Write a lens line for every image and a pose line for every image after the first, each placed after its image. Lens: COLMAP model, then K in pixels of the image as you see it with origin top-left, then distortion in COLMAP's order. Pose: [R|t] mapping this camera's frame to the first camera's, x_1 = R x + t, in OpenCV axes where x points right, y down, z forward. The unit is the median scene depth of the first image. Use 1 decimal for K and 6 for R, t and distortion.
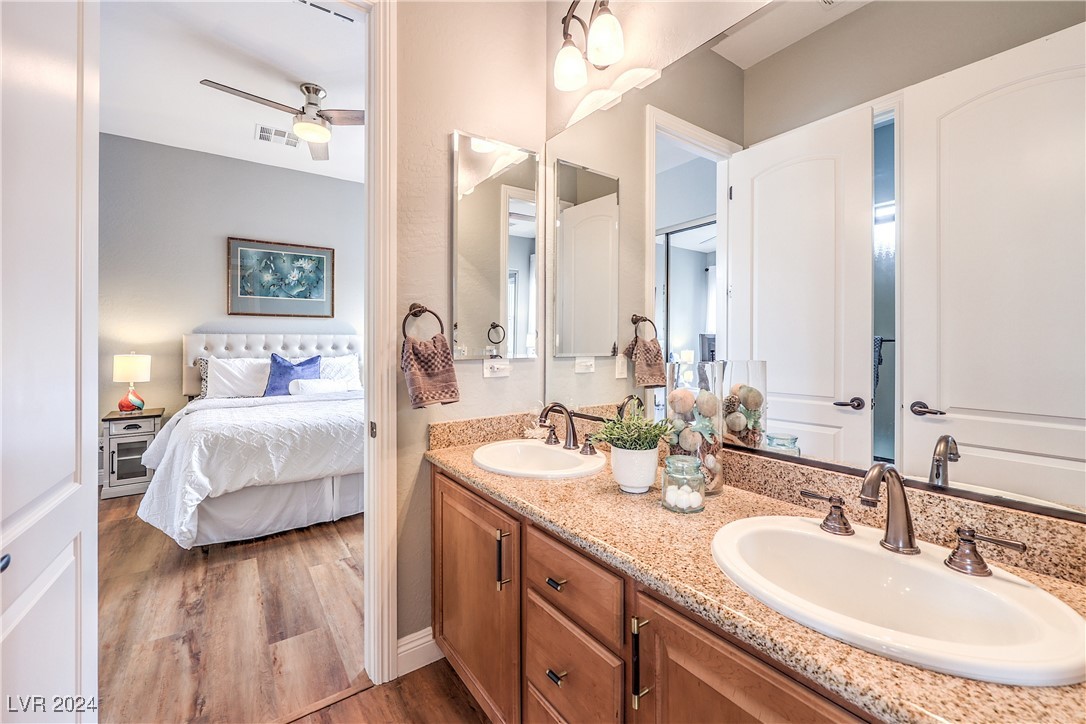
lens RADIAL K [[439.6, 0, 543.9], [0, 439.6, 350.6], [0, 0, 1]] dist [0.002719, 0.000757]
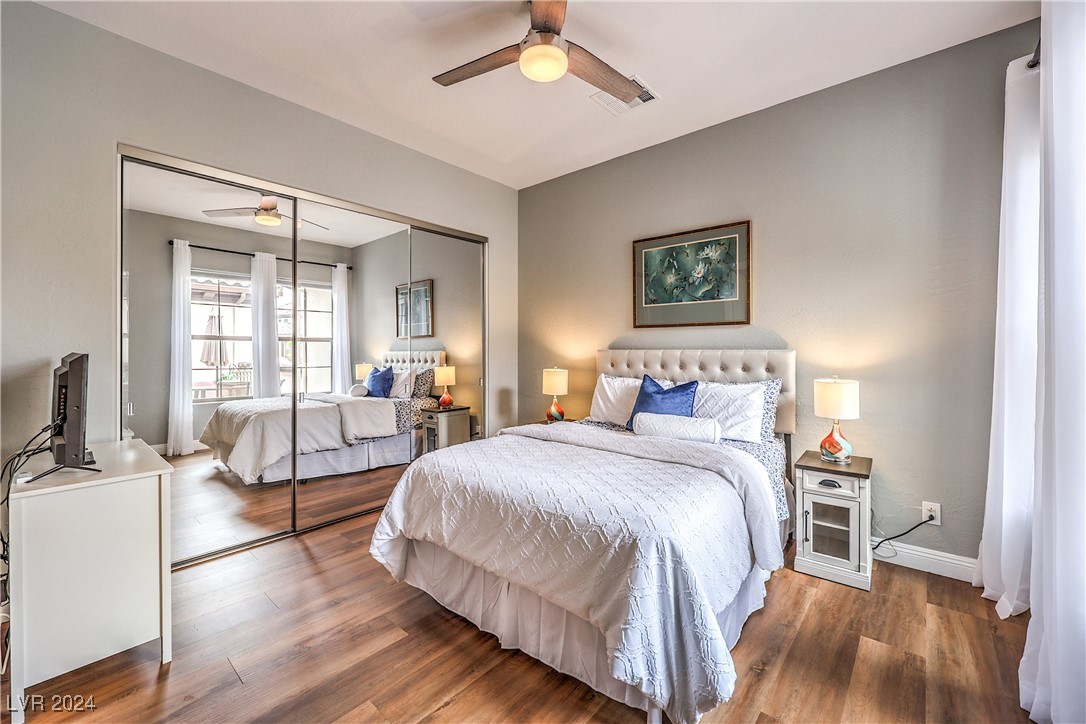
lens RADIAL K [[439.6, 0, 538.6], [0, 439.6, 348.6], [0, 0, 1]] dist [0.002719, 0.000757]
pose [[0.227679, 0.001379, -0.973735, 0.105178], [-0.019459, 0.999806, -0.003134, -0.031690], [0.973542, 0.019662, 0.227662, 0.590056]]
